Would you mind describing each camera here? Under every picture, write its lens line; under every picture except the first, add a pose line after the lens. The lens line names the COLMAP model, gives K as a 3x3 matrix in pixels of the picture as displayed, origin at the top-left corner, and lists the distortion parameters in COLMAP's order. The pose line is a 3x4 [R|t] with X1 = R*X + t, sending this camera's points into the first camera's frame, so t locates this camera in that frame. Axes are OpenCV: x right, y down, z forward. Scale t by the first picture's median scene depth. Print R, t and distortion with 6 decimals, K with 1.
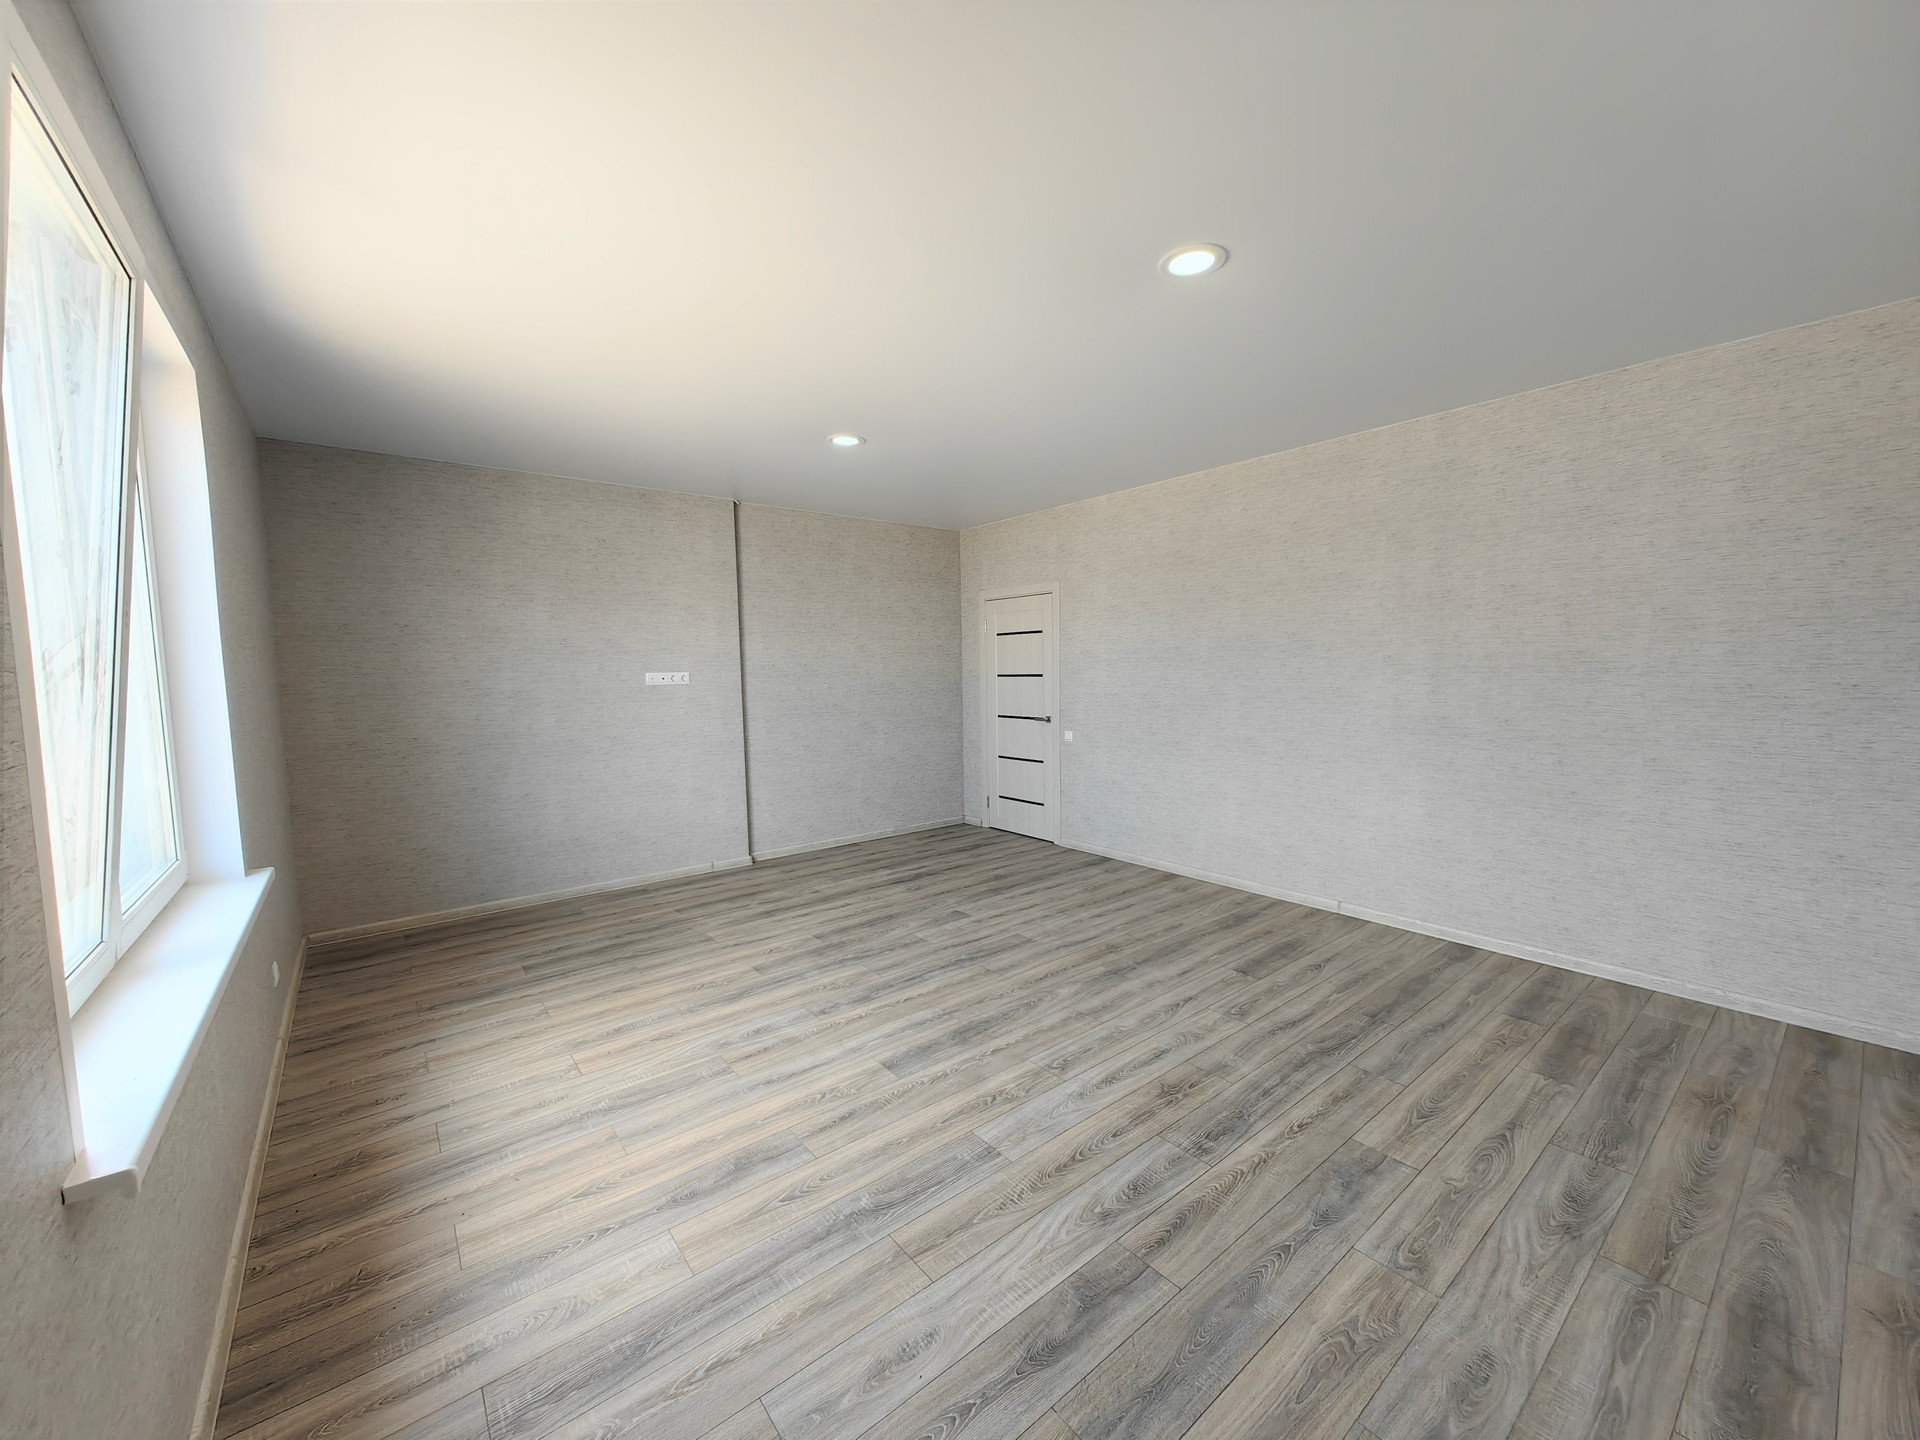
lens RADIAL K [[741.3, 0, 961.1], [0, 741.3, 727.2], [0, 0, 1]] dist [0.010111, -0.003630]
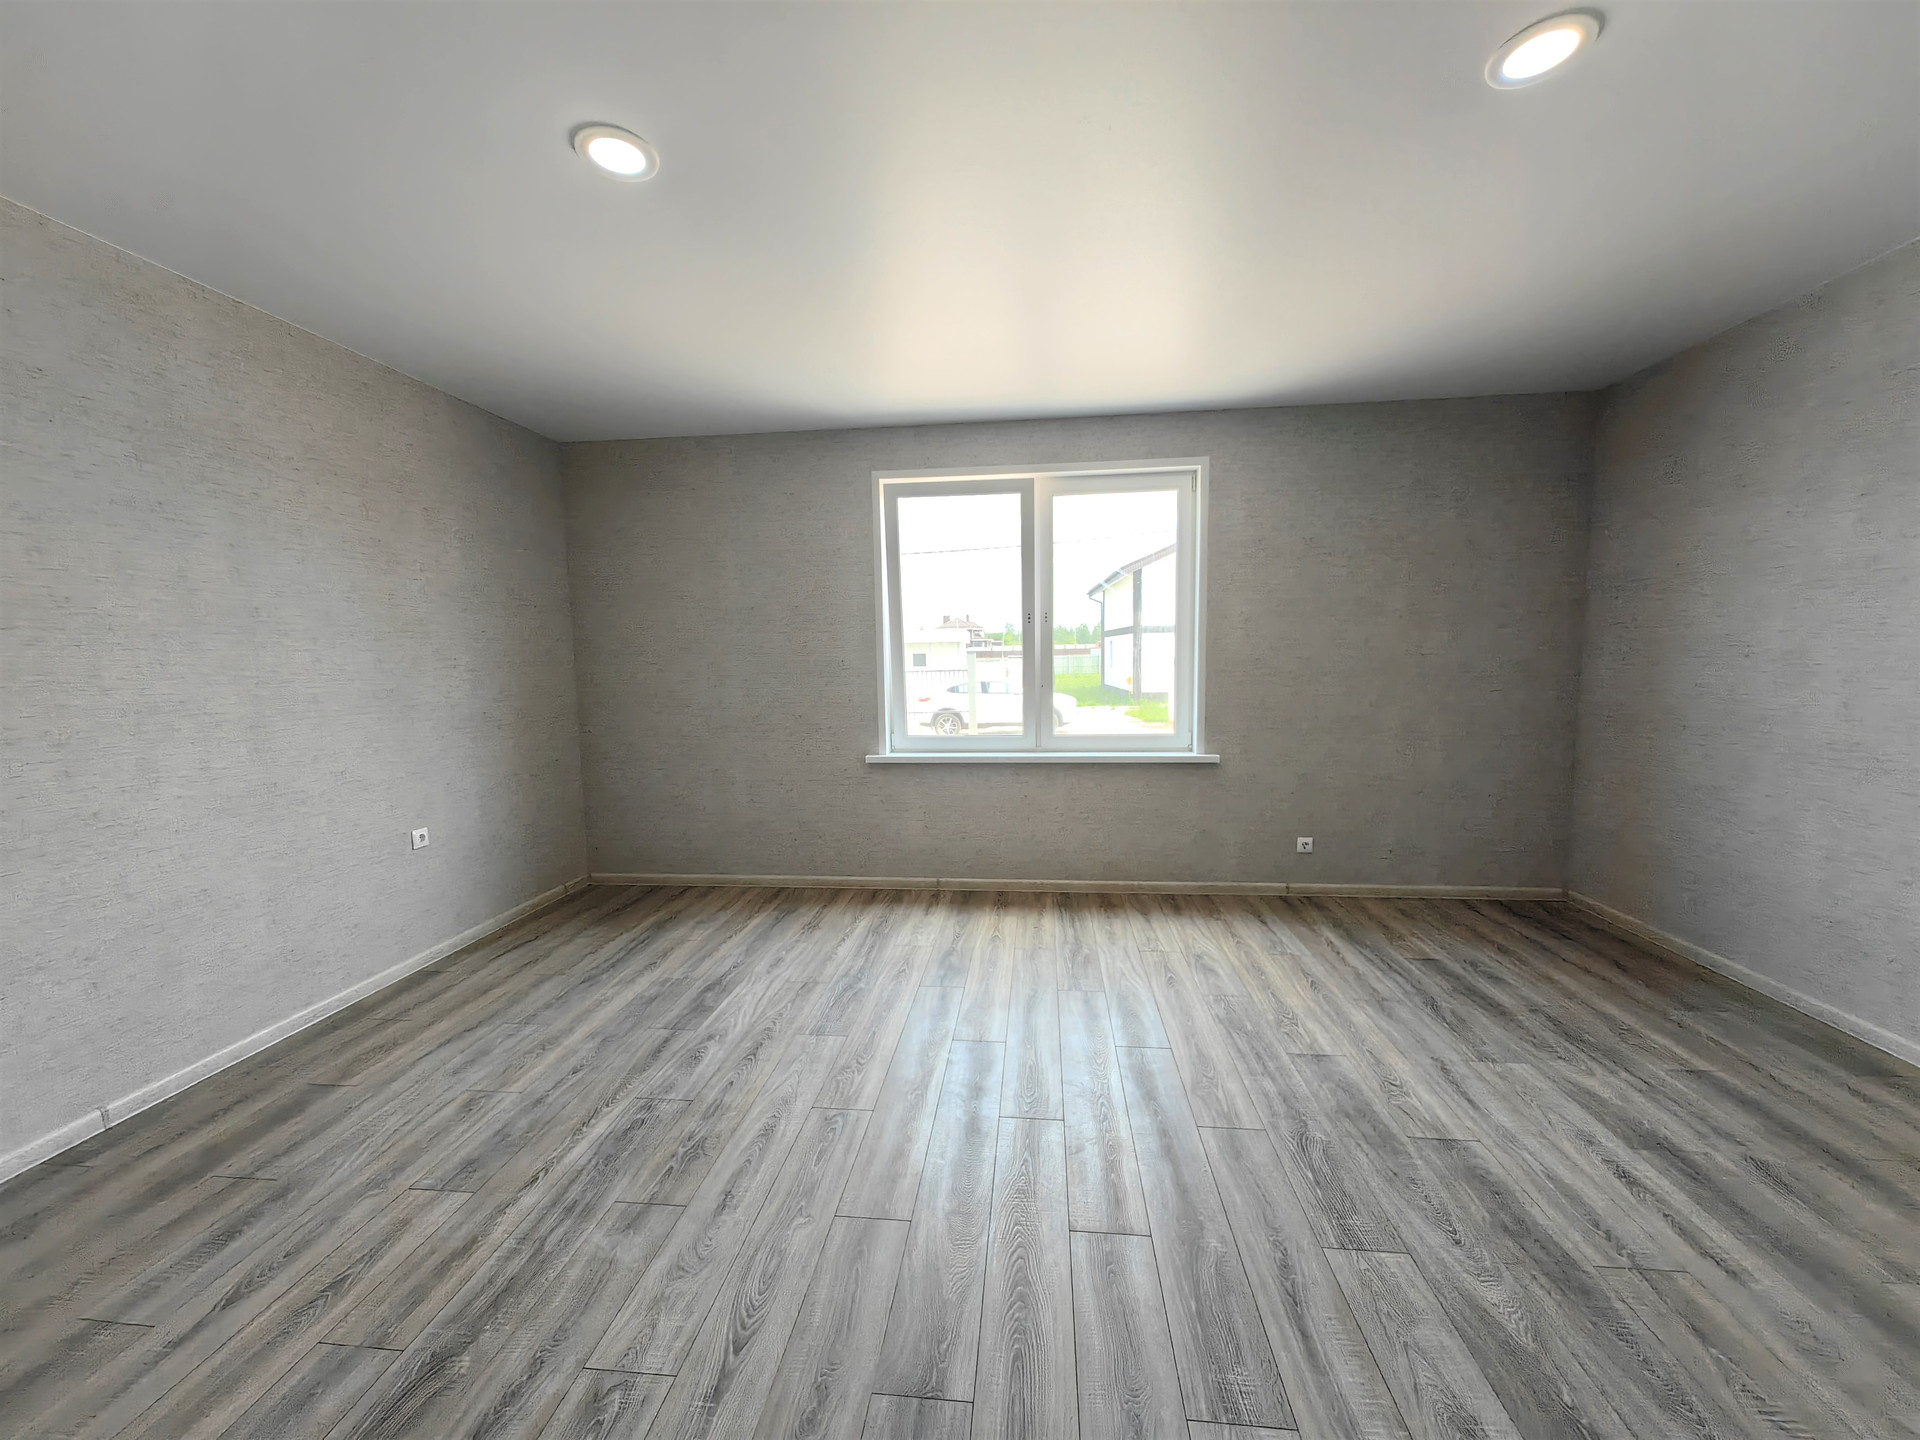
lens RADIAL K [[740.3, 0, 963.7], [0, 740.3, 726.6], [0, 0, 1]] dist [0.008766, -0.002303]
pose [[-0.703671, 0.095485, -0.704081, 0.517184], [-0.028105, 0.986413, 0.161863, -0.104818], [0.709970, 0.133686, -0.691426, 1.464887]]
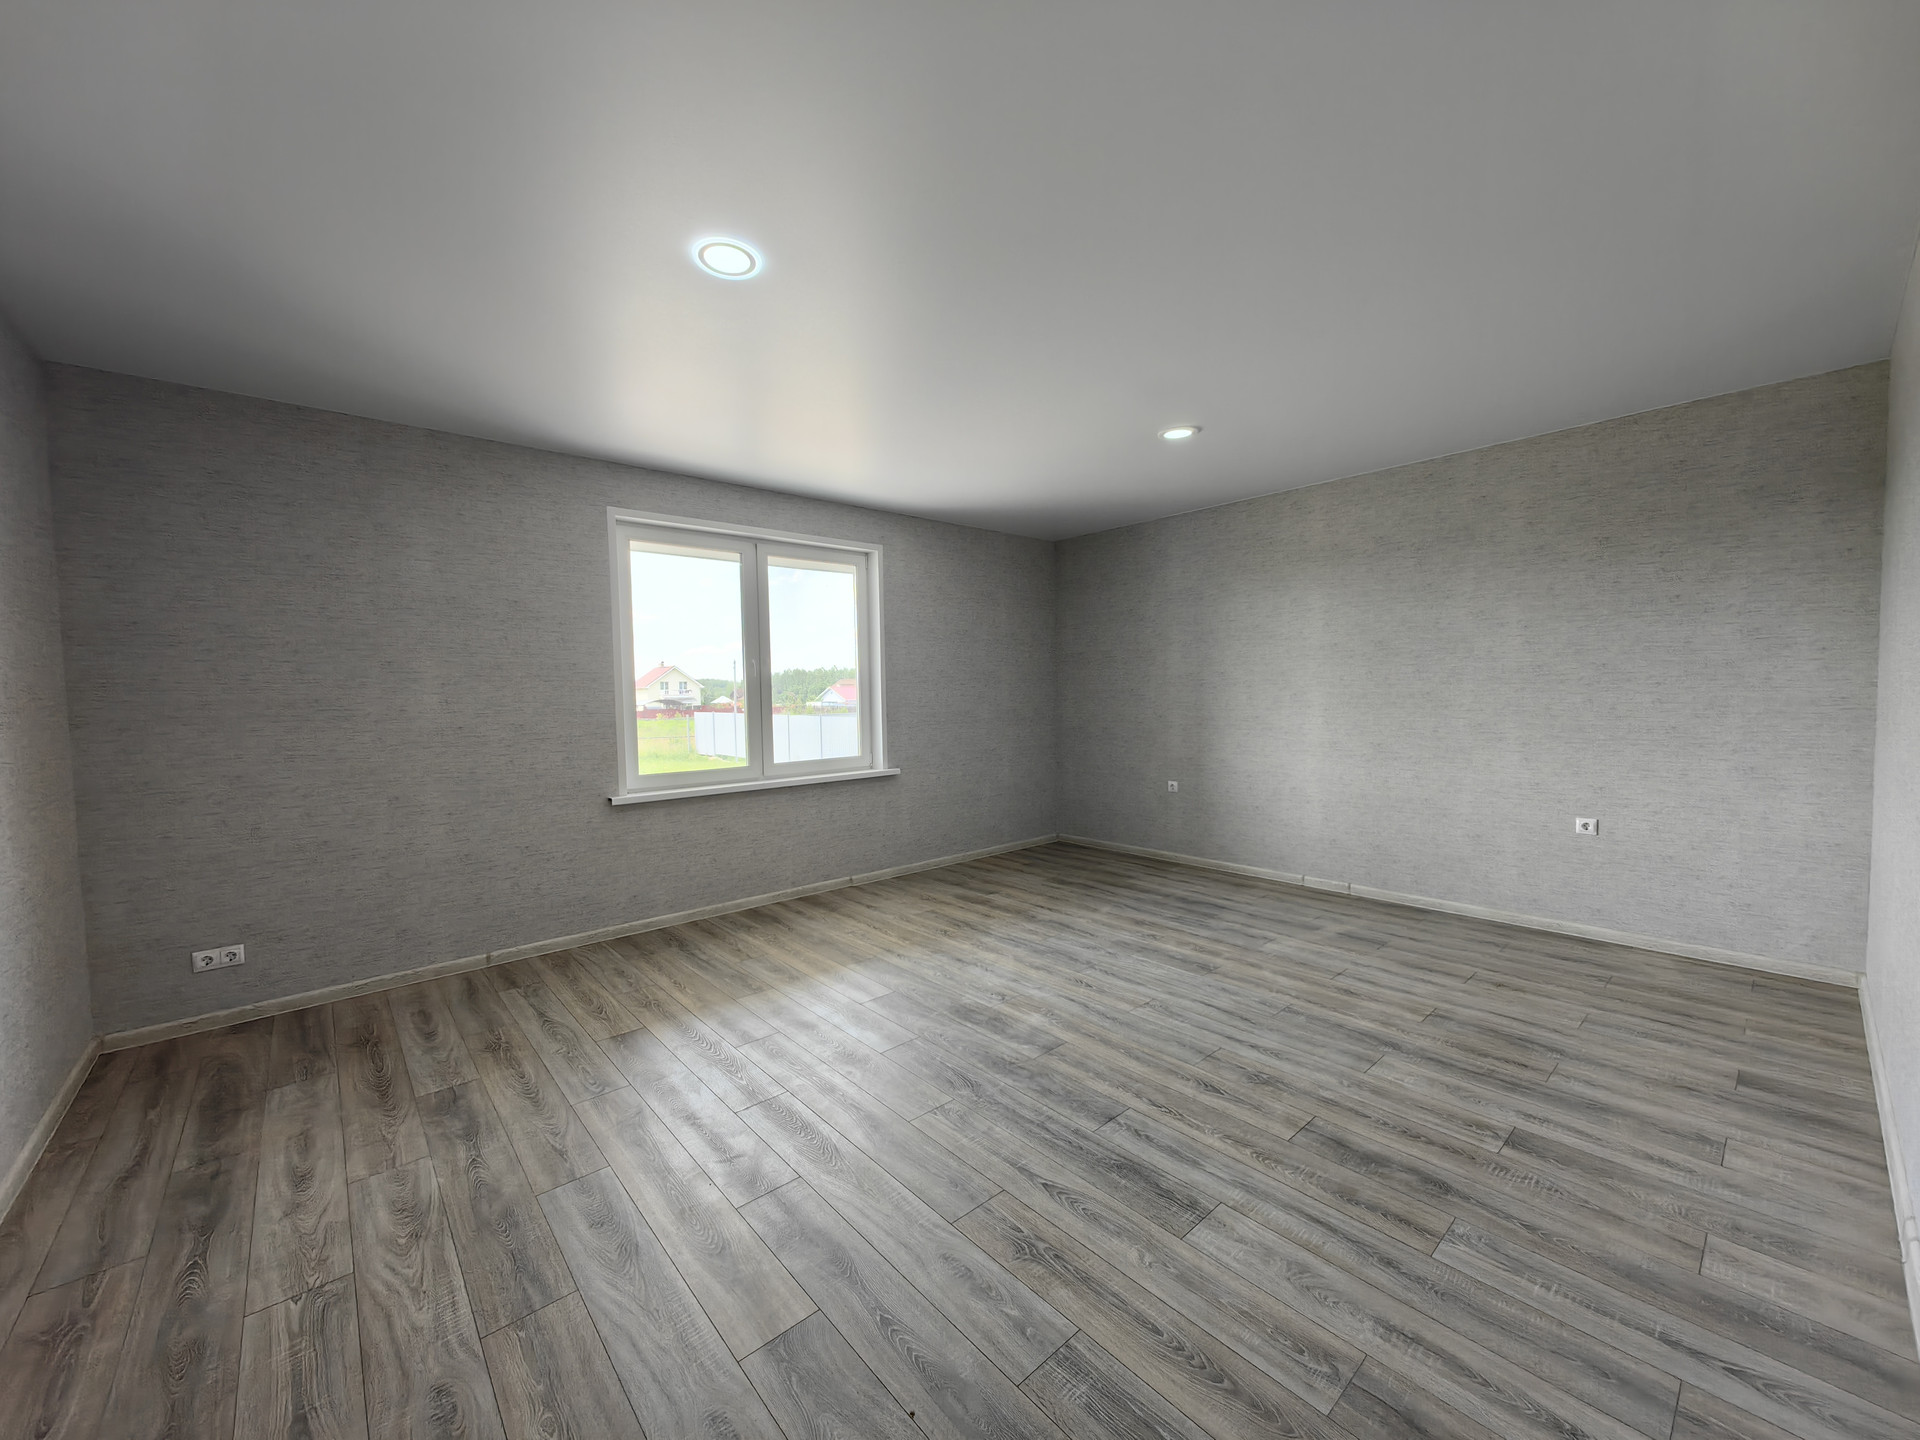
lens RADIAL K [[740.3, 0, 963.7], [0, 740.3, 726.6], [0, 0, 1]] dist [0.008766, -0.002303]
pose [[0.050780, 0.076160, -0.995802, 1.038460], [-0.070125, 0.994899, 0.072515, -0.089747], [0.996245, 0.066148, 0.055862, 0.903183]]
